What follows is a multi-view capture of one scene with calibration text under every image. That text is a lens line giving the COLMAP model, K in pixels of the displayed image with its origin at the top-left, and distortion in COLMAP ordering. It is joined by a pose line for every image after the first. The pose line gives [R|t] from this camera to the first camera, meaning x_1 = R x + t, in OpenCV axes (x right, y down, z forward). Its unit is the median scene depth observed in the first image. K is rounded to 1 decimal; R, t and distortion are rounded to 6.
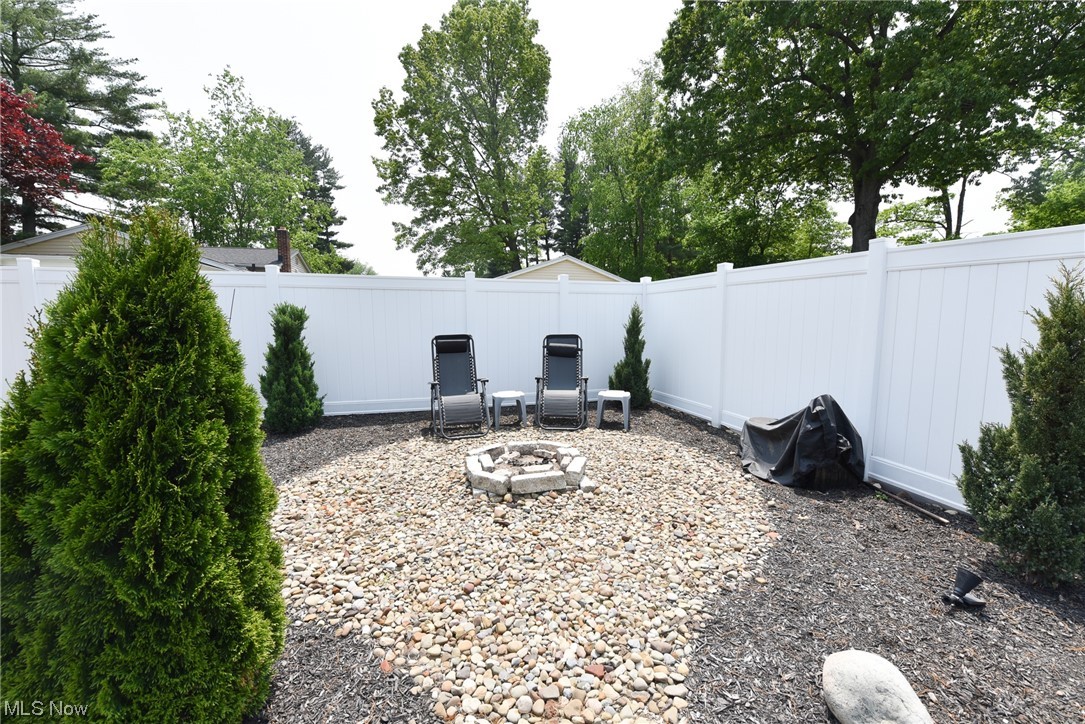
lens RADIAL K [[440.2, 0, 544.7], [0, 440.2, 368.6], [0, 0, 1]] dist [-0.014539, -0.001304]
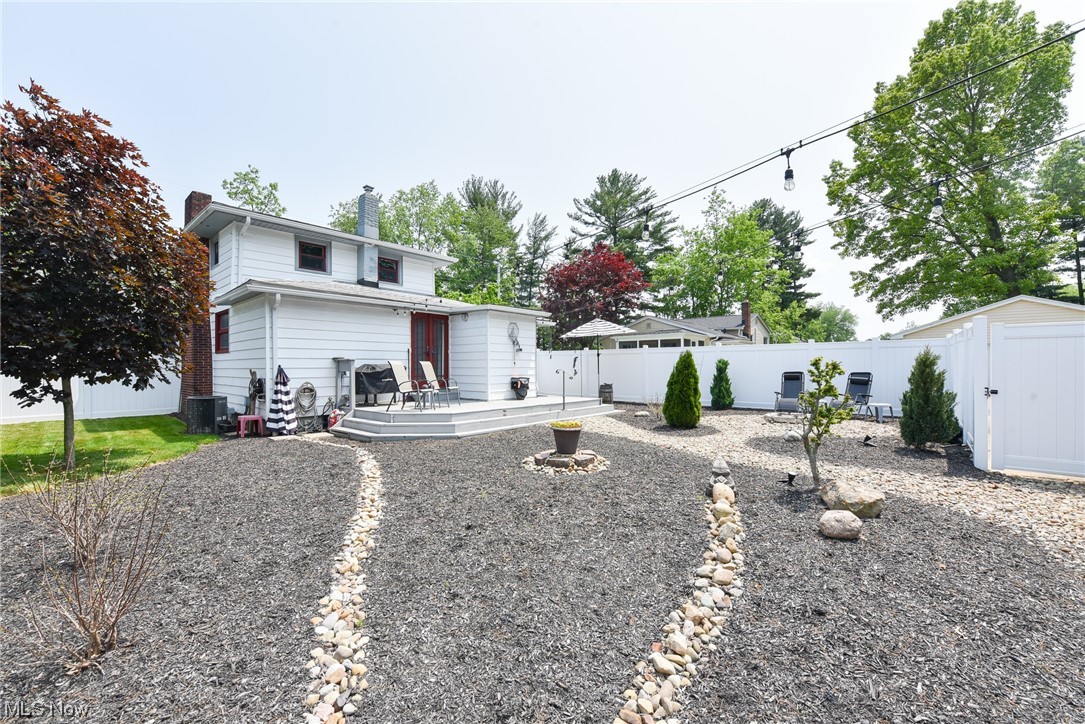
lens RADIAL K [[434.7, 0, 543.9], [0, 434.7, 366.6], [0, 0, 1]] dist [-0.014057, -0.002180]
pose [[0.539941, -0.012325, -0.841613, 0.136398], [-0.078624, 0.994782, -0.065009, 0.019826], [0.838023, 0.101272, 0.536154, -0.169706]]
